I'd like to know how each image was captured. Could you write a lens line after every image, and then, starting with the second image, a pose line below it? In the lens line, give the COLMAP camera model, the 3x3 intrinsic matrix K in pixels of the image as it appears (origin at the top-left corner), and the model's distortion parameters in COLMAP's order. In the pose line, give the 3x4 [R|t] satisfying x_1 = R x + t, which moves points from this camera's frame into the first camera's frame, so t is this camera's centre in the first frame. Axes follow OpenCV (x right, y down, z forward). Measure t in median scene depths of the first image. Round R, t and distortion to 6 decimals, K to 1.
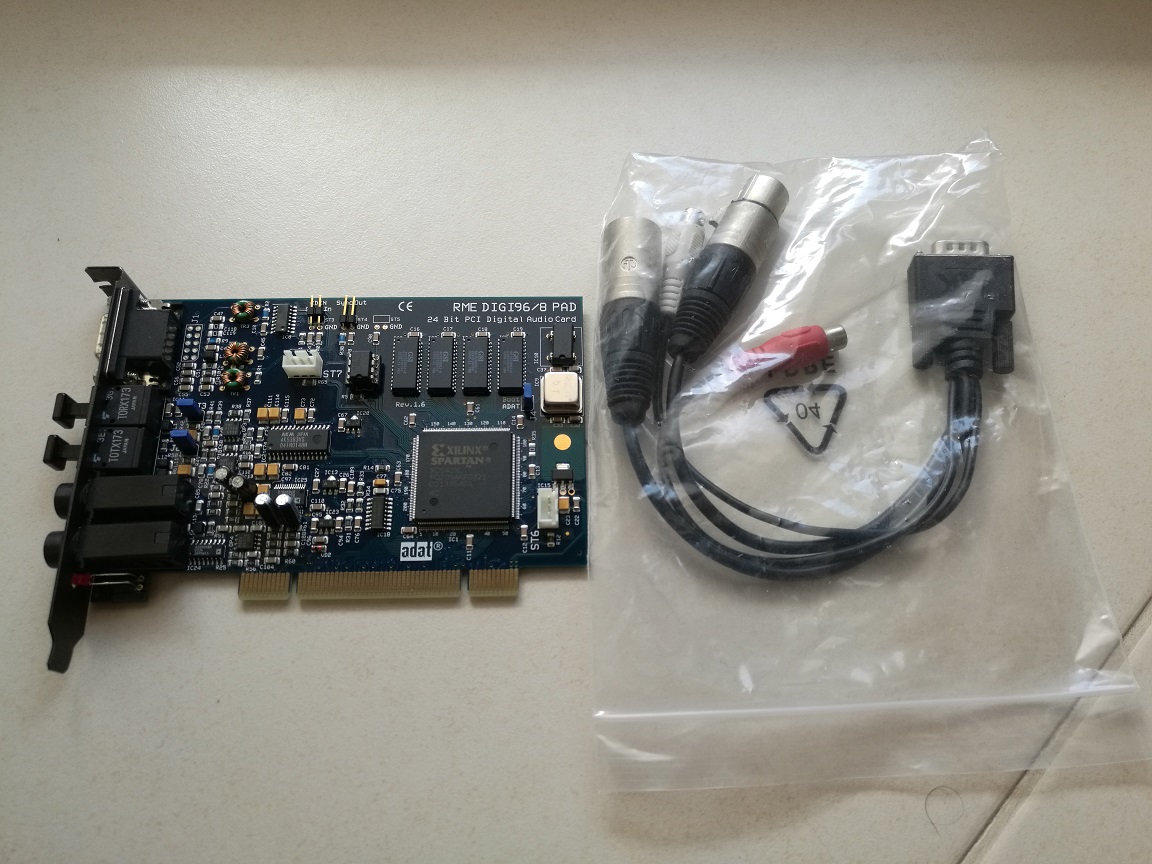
lens RADIAL K [[897.0, 0, 576.0], [0, 897.0, 432.0], [0, 0, 1]] dist [0.087007, -0.002772]
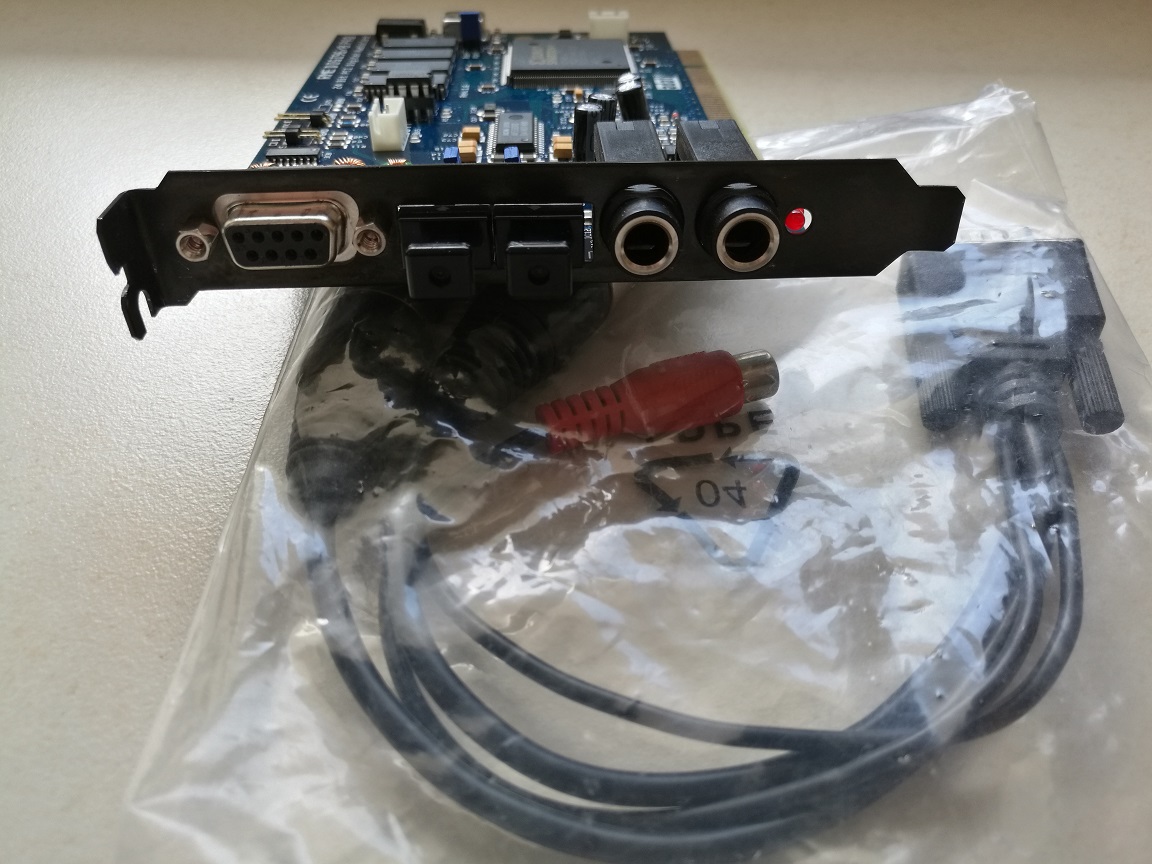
lens RADIAL K [[897.0, 0, 576.0], [0, 897.0, 432.0], [0, 0, 1]] dist [0.087007, -0.002772]
pose [[0.998876, -0.033950, -0.033079, 0.213823], [0.024023, 0.964185, -0.264141, 0.082404], [0.040862, 0.263049, 0.963917, 0.552884]]
